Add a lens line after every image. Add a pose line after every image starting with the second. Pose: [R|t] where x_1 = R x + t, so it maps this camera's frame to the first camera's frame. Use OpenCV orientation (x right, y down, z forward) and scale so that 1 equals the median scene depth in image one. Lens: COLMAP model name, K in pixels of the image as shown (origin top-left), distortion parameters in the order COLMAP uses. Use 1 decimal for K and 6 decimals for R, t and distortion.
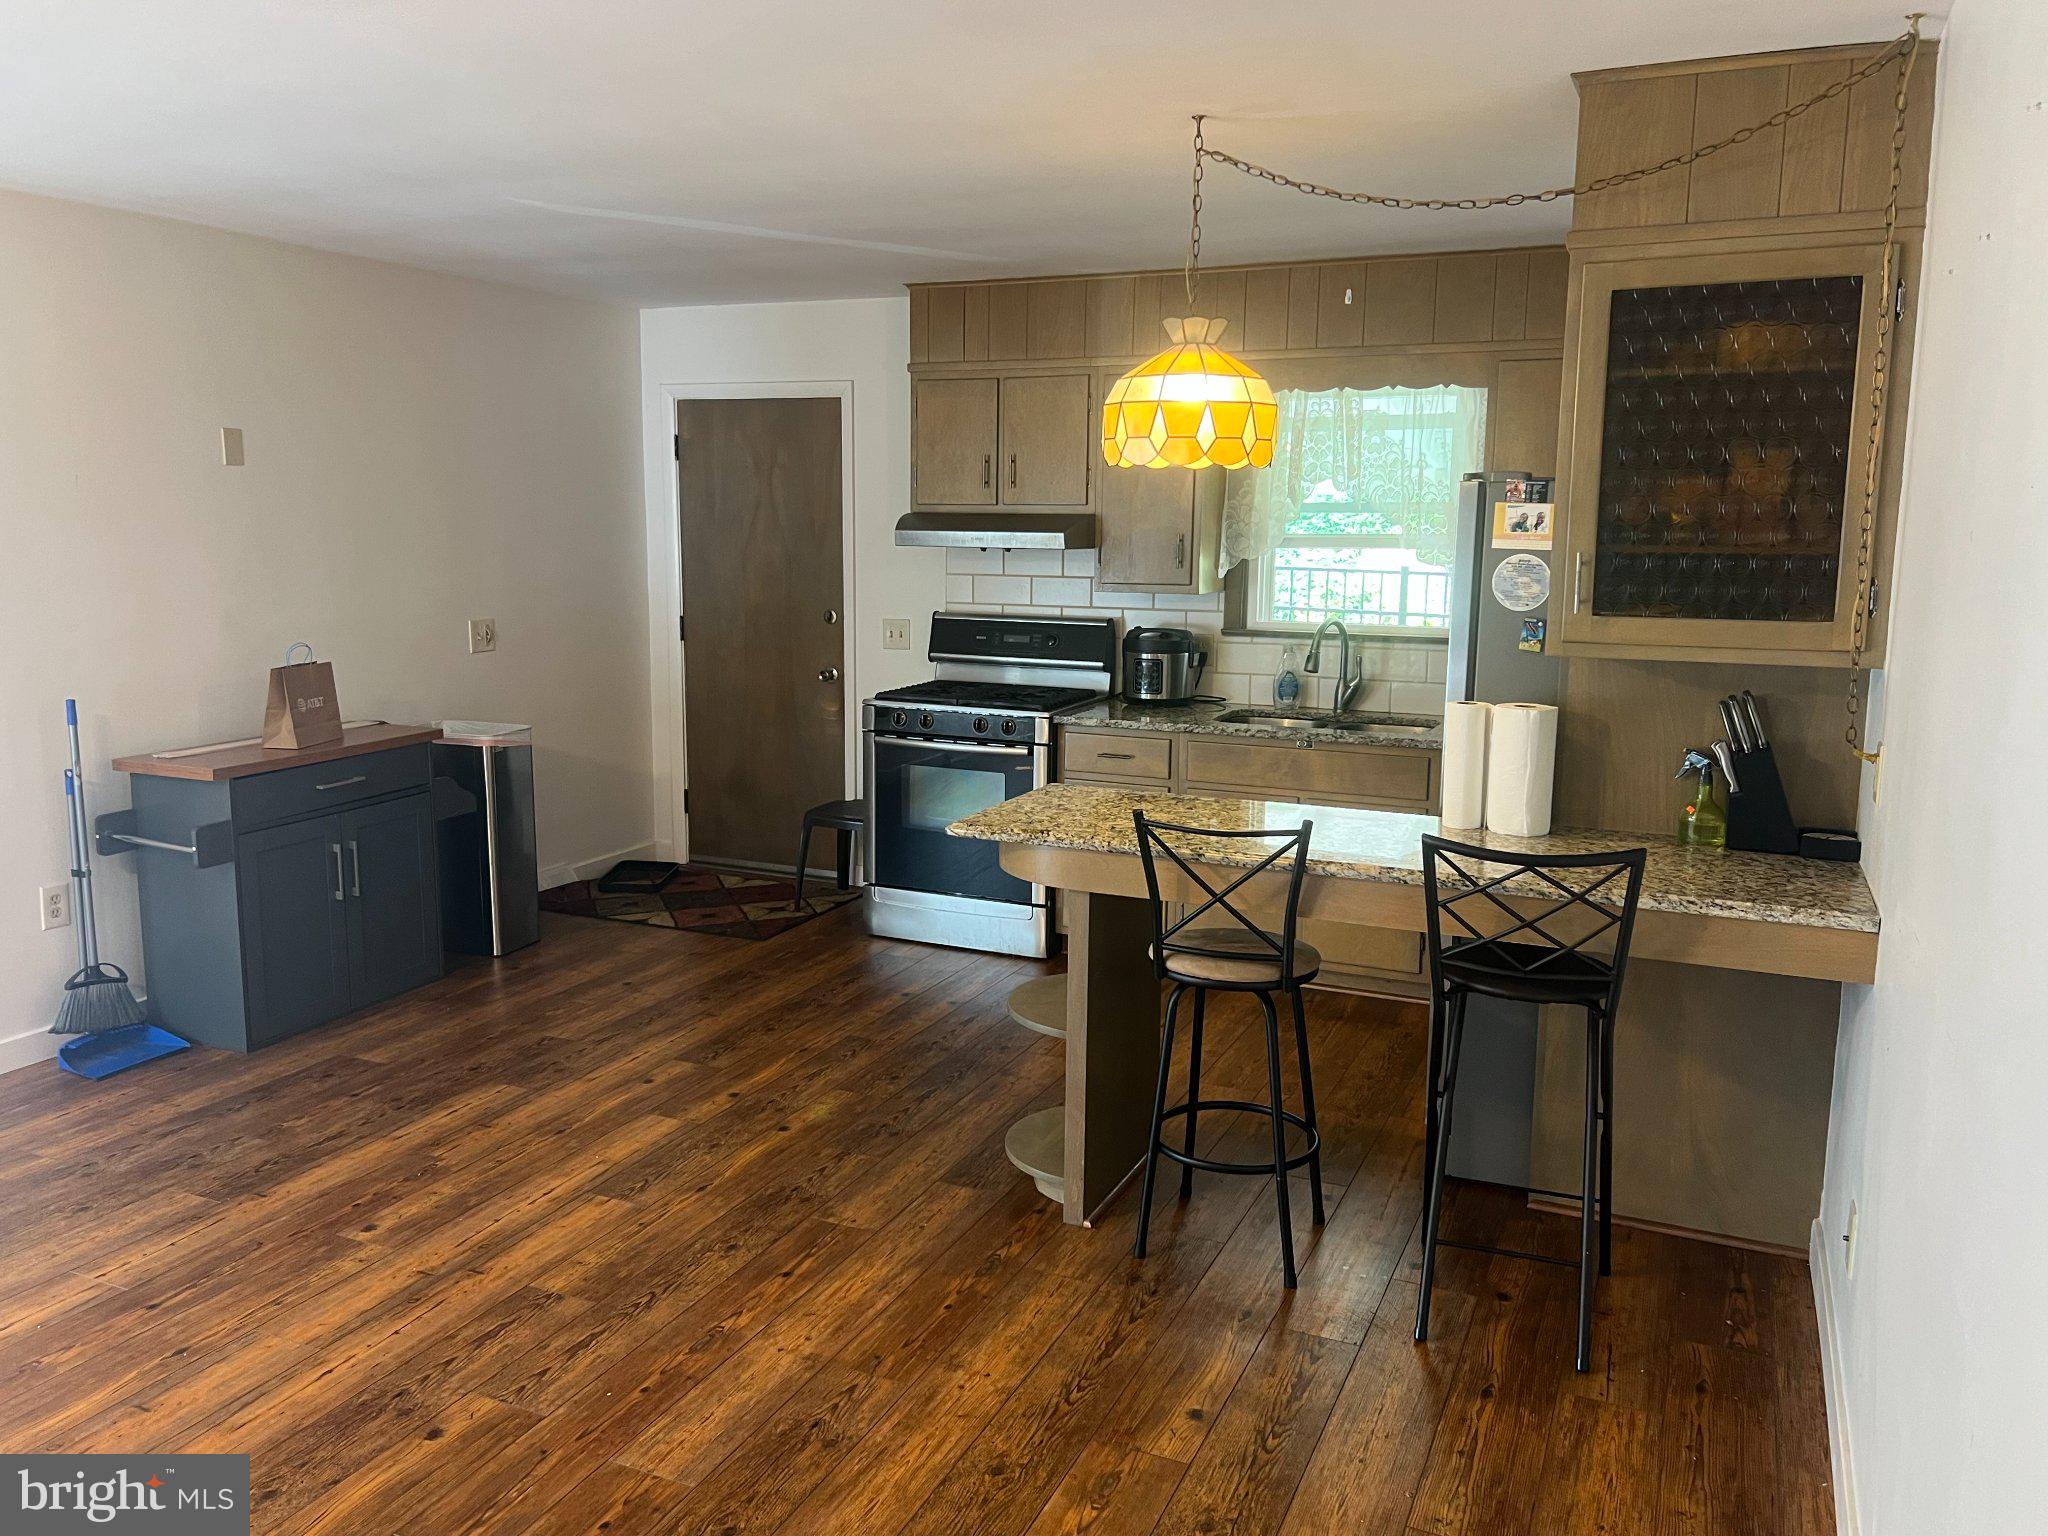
lens RADIAL K [[1543.8, 0, 1007.0], [0, 1543.8, 759.3], [0, 0, 1]] dist [0.068612, -0.075741]
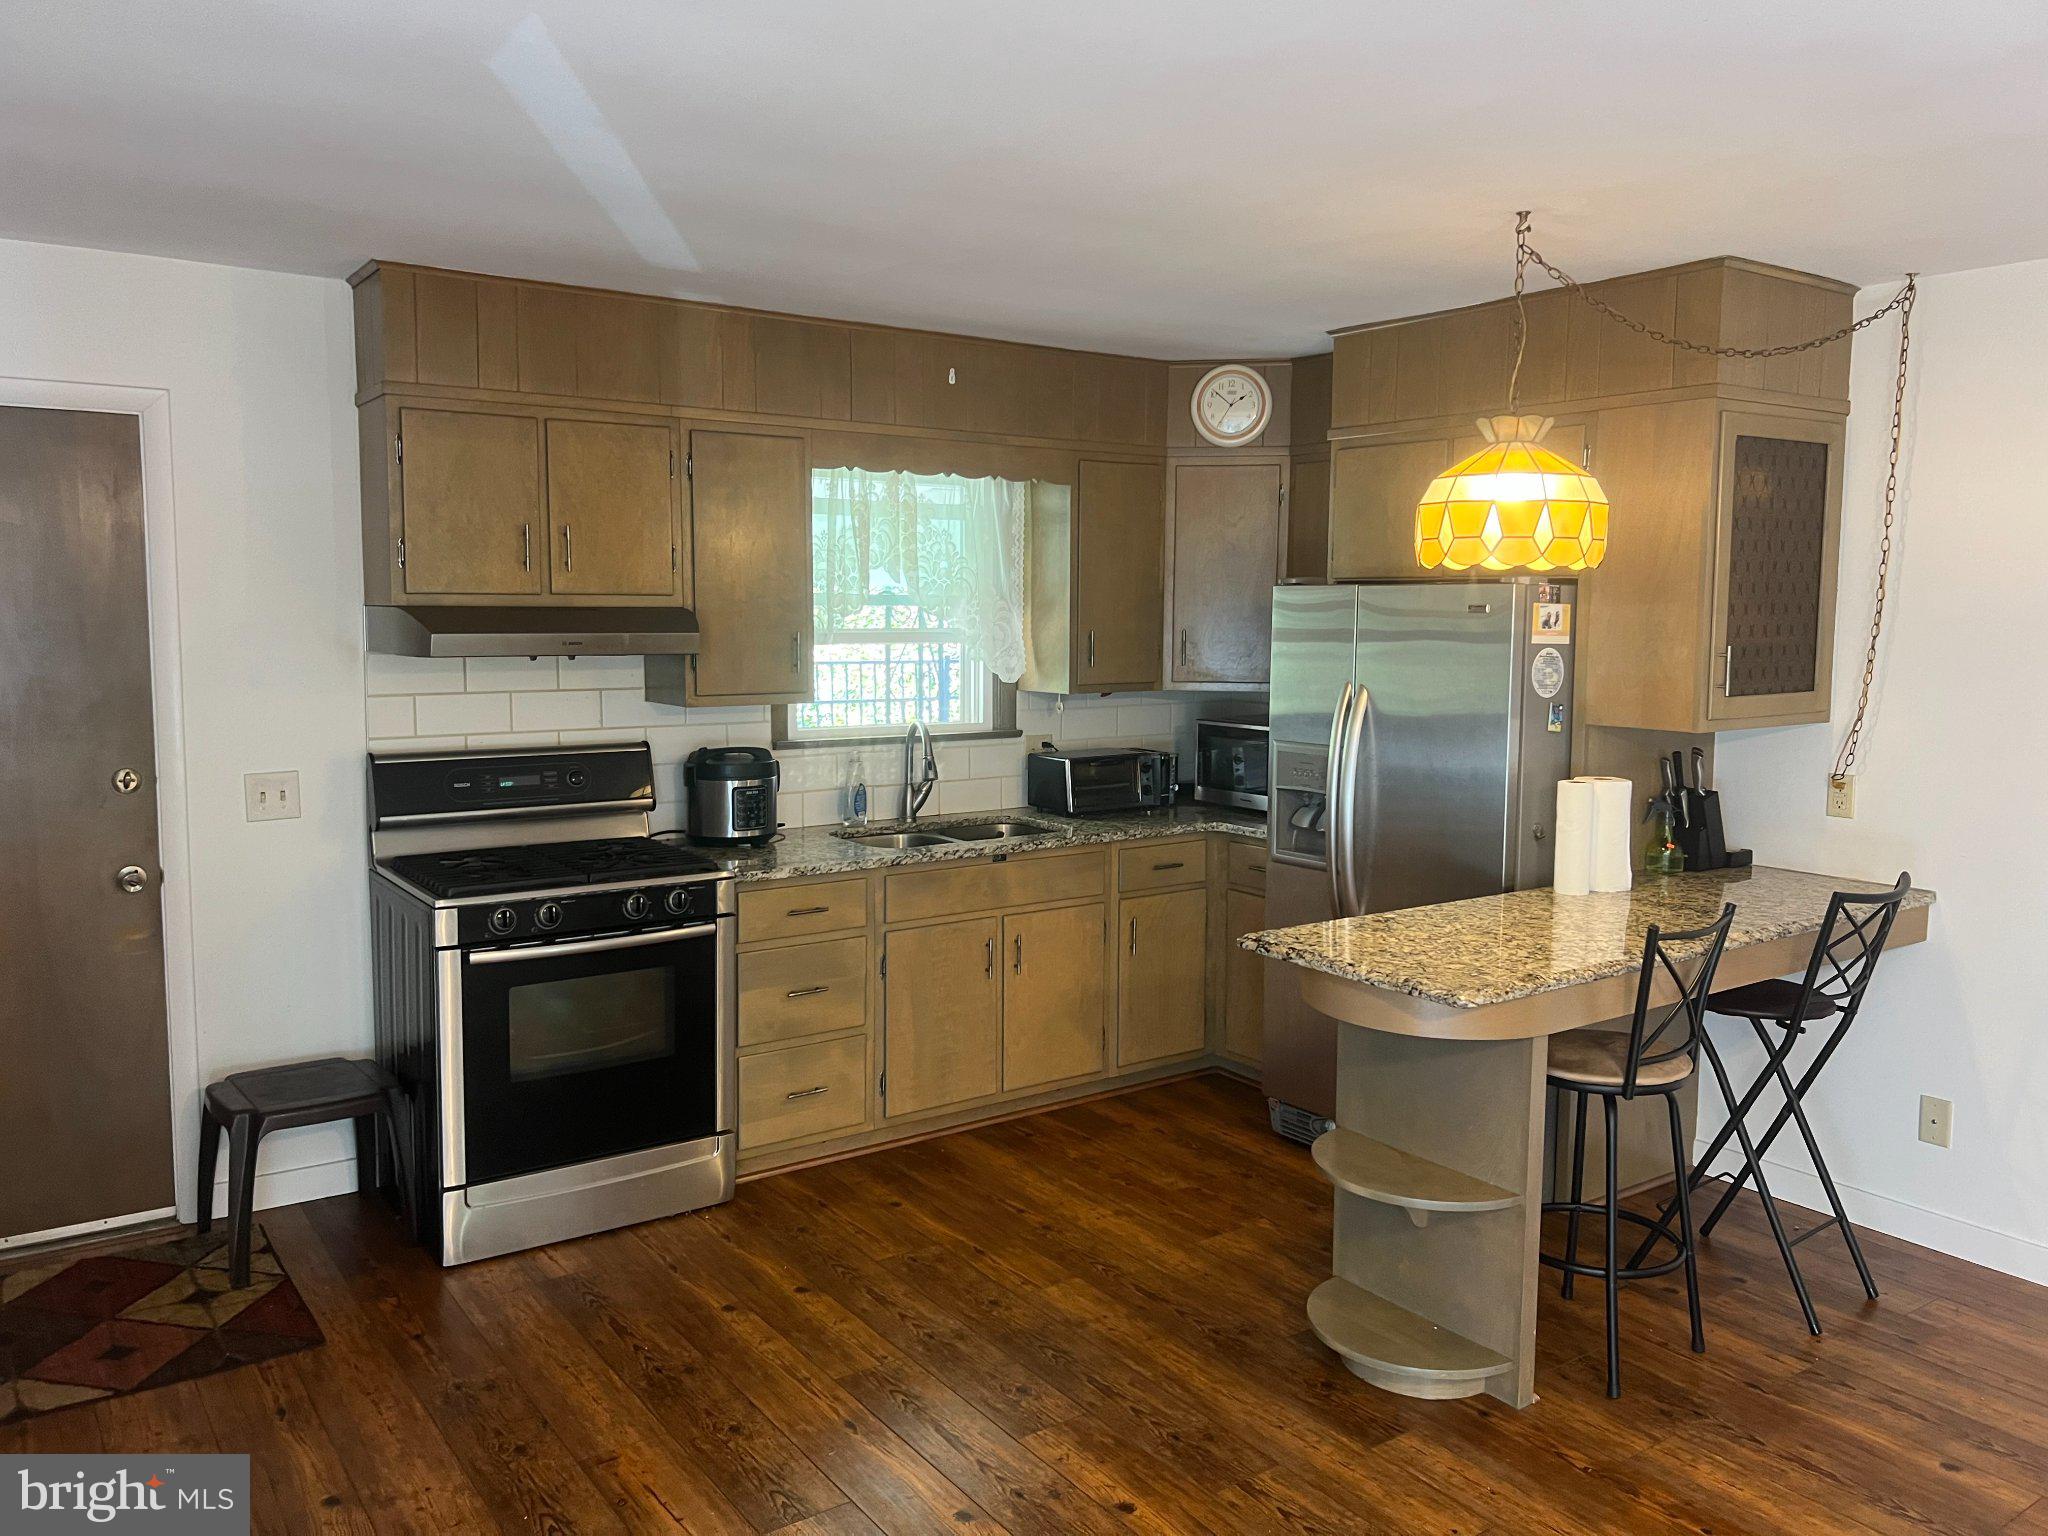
lens RADIAL K [[1543.8, 0, 1007.0], [0, 1543.8, 759.3], [0, 0, 1]] dist [0.068612, -0.075741]
pose [[0.499808, -0.093719, 0.861051, -0.734812], [0.132562, 0.990694, 0.030882, -0.119169], [-0.855932, 0.098708, 0.507580, 0.660218]]
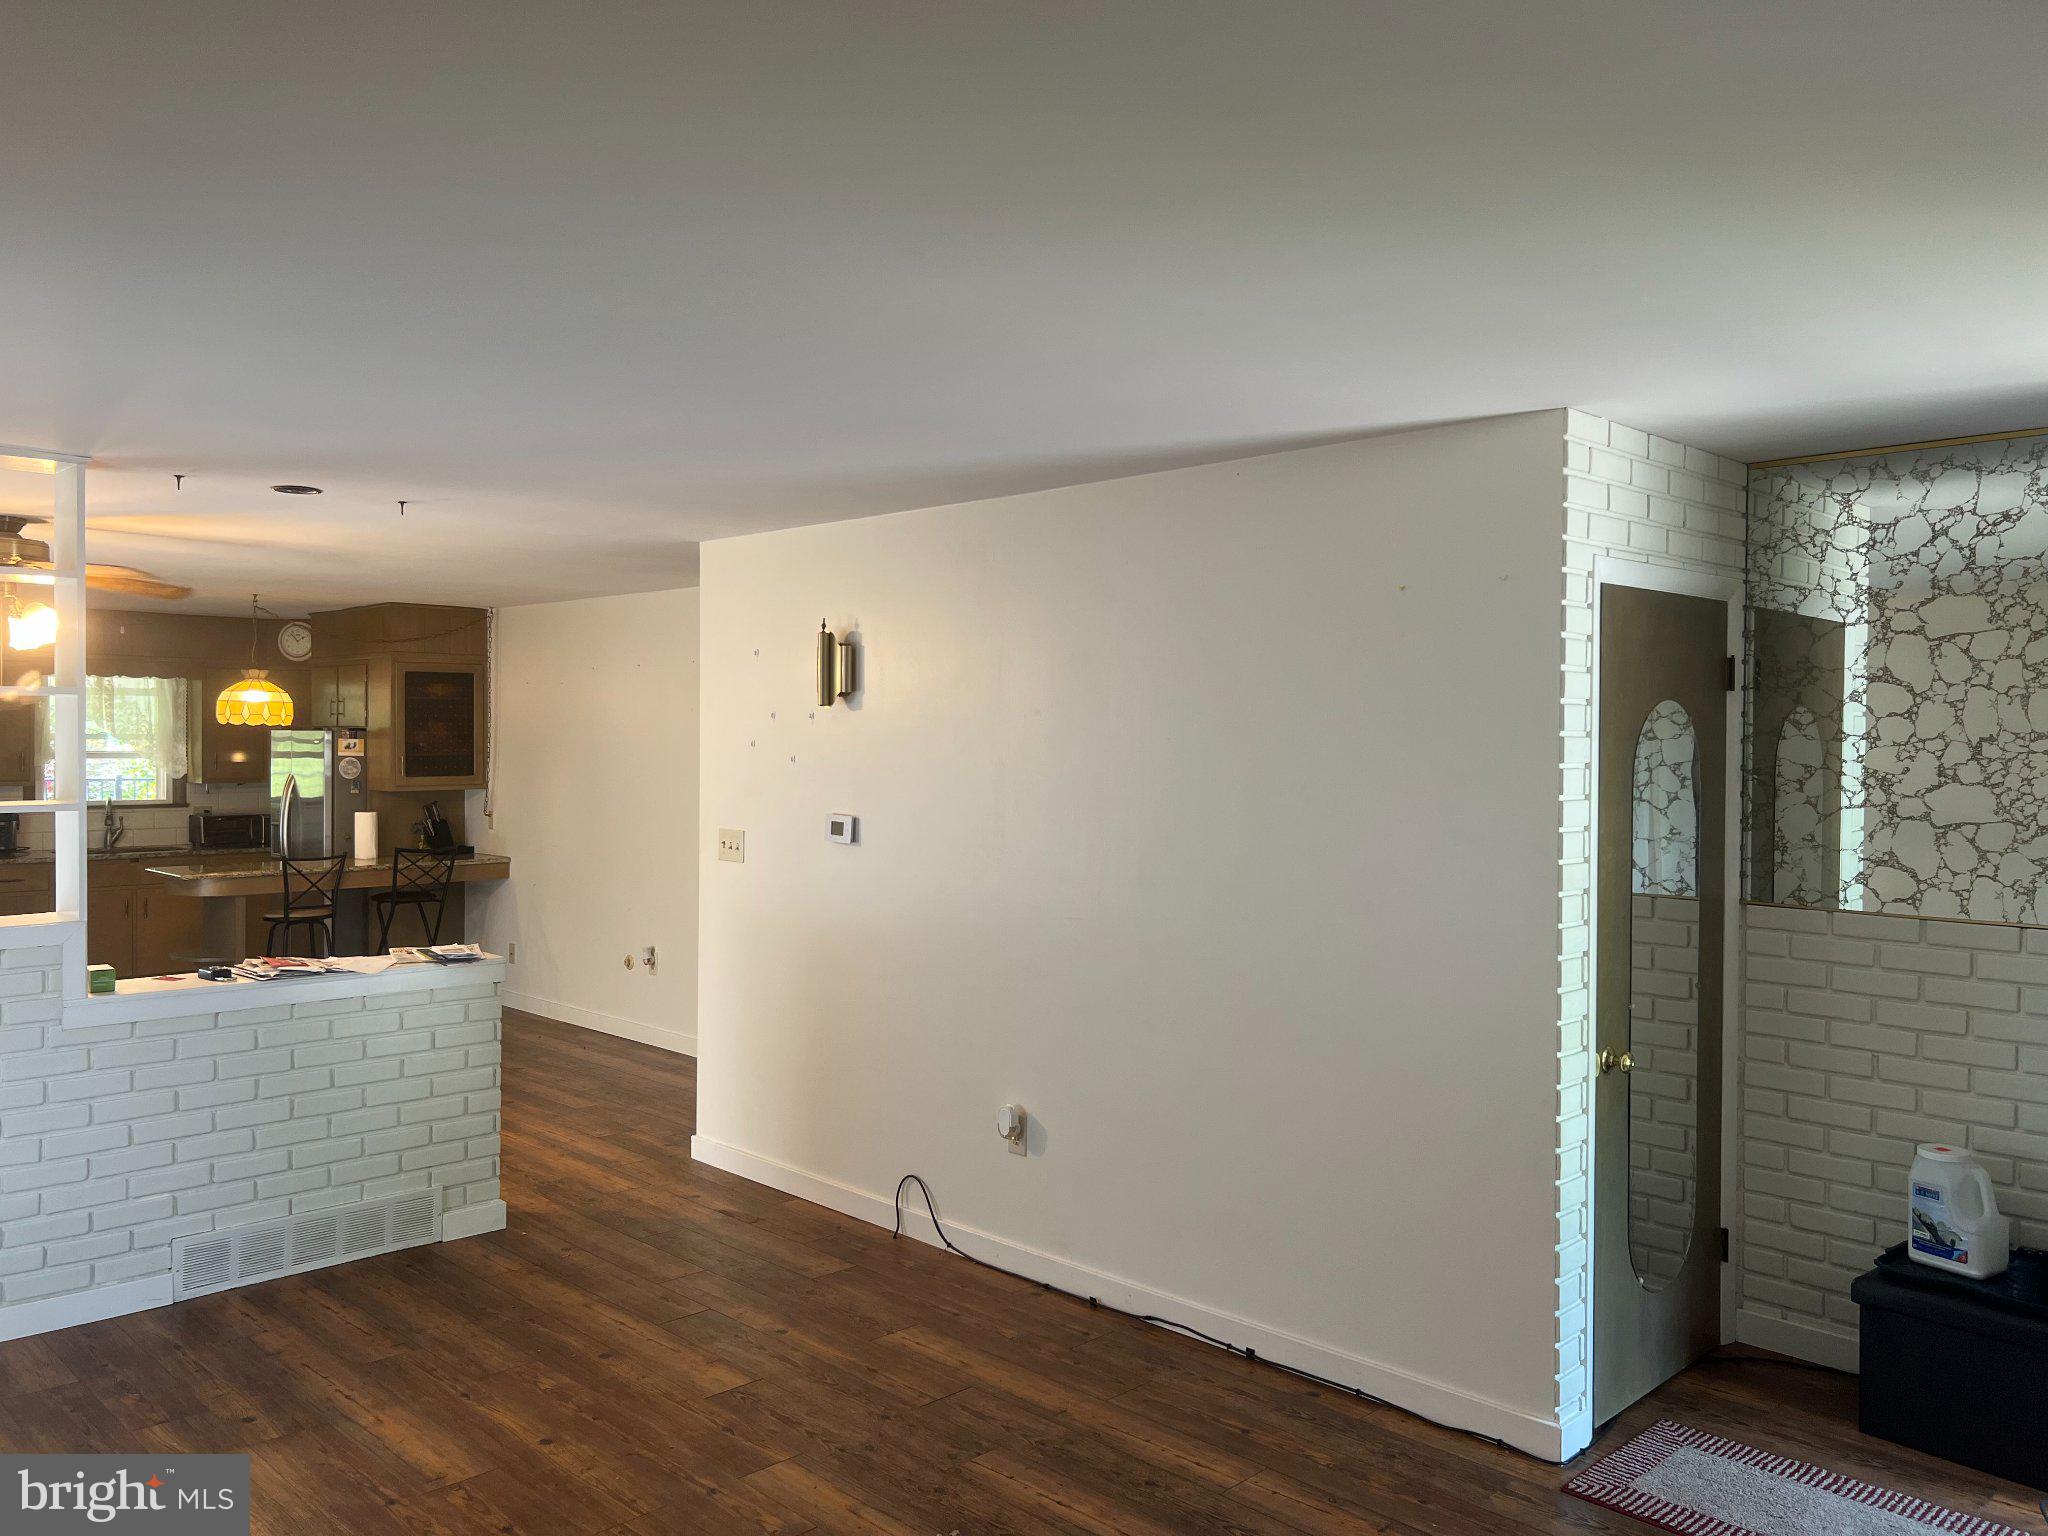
lens RADIAL K [[1543.8, 0, 1007.0], [0, 1543.8, 759.3], [0, 0, 1]] dist [0.068612, -0.075741]
pose [[0.357615, -0.024697, 0.933543, -1.511777], [0.143931, 0.989164, -0.028968, 0.094967], [-0.922711, 0.144725, 0.357294, -0.853964]]
